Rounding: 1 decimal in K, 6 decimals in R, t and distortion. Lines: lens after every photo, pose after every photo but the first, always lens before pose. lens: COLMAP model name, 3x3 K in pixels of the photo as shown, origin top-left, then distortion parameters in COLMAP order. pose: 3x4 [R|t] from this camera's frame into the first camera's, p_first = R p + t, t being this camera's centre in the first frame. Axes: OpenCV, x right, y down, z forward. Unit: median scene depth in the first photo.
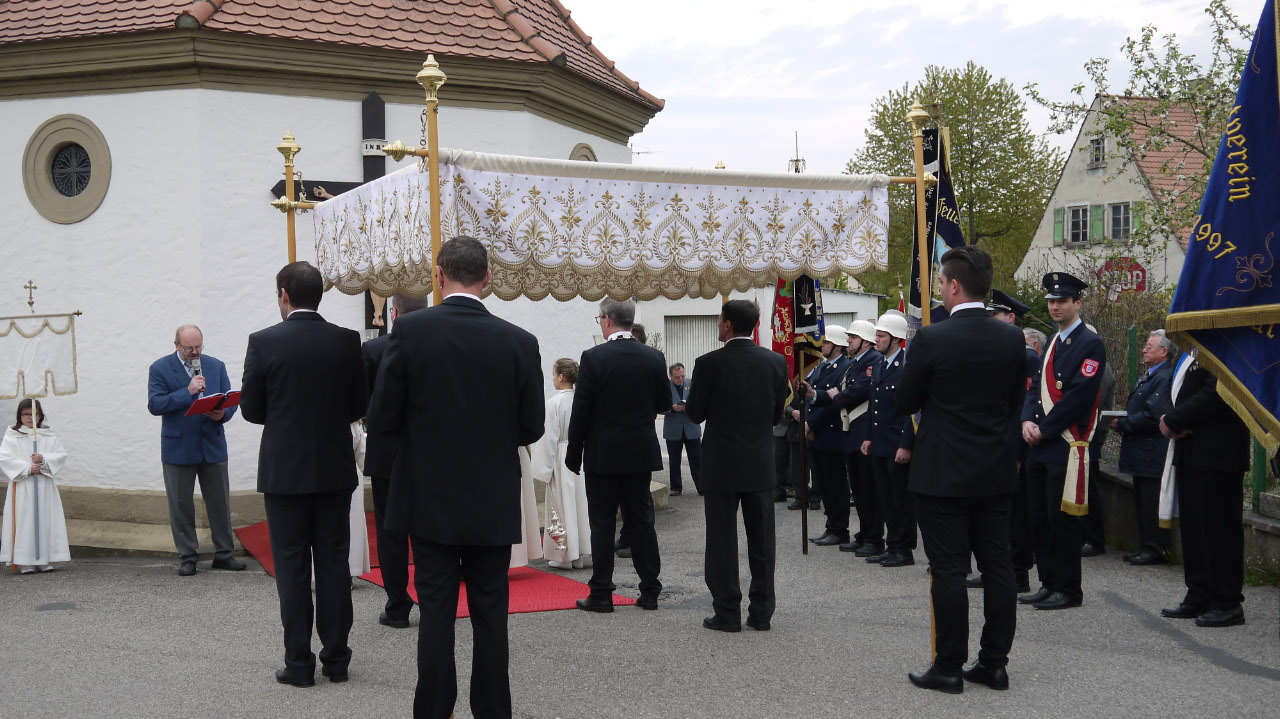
lens RADIAL K [[1386.0, 0, 637.4], [0, 1386.0, 358.5], [0, 0, 1]] dist [0.003595, 0.000000]
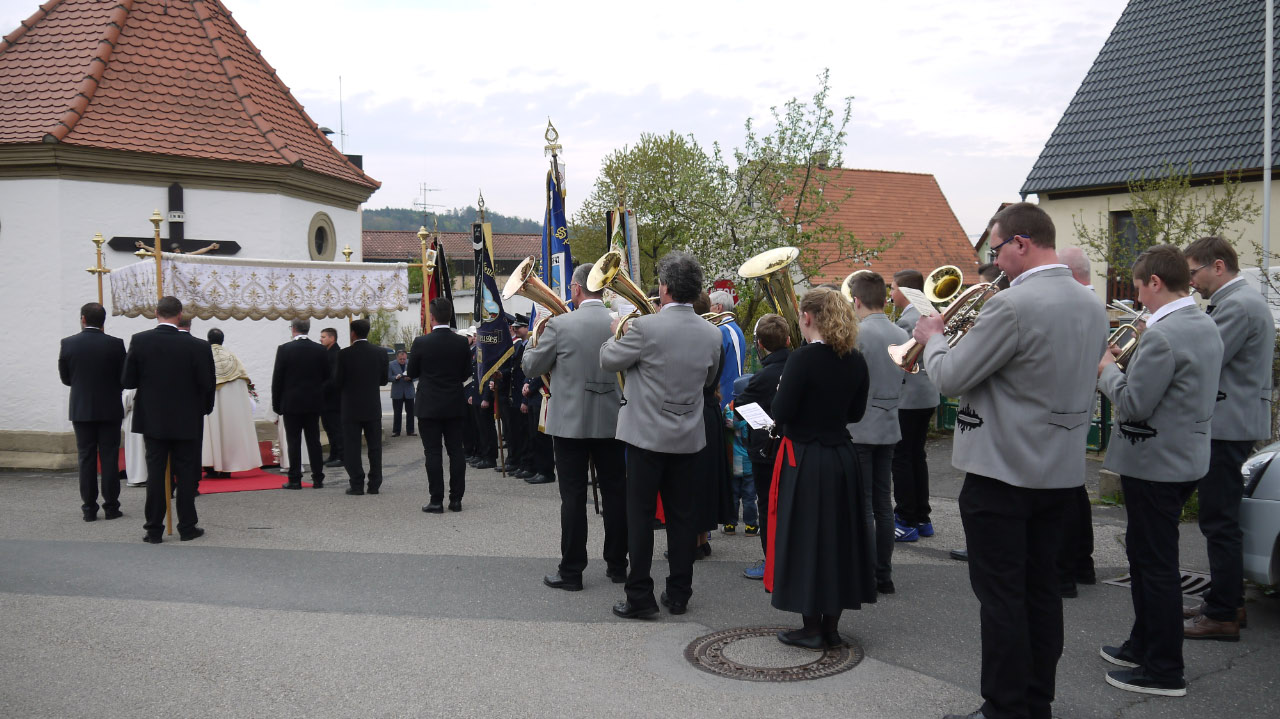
lens RADIAL K [[1059.7, 0, 632.3], [0, 1059.7, 365.0], [0, 0, 1]] dist [-0.030377, 0.010947]
pose [[0.985068, 0.000681, 0.172165, 0.129069], [-0.004360, 0.999770, 0.020994, -0.008920], [-0.172112, -0.021431, 0.984844, -0.316671]]
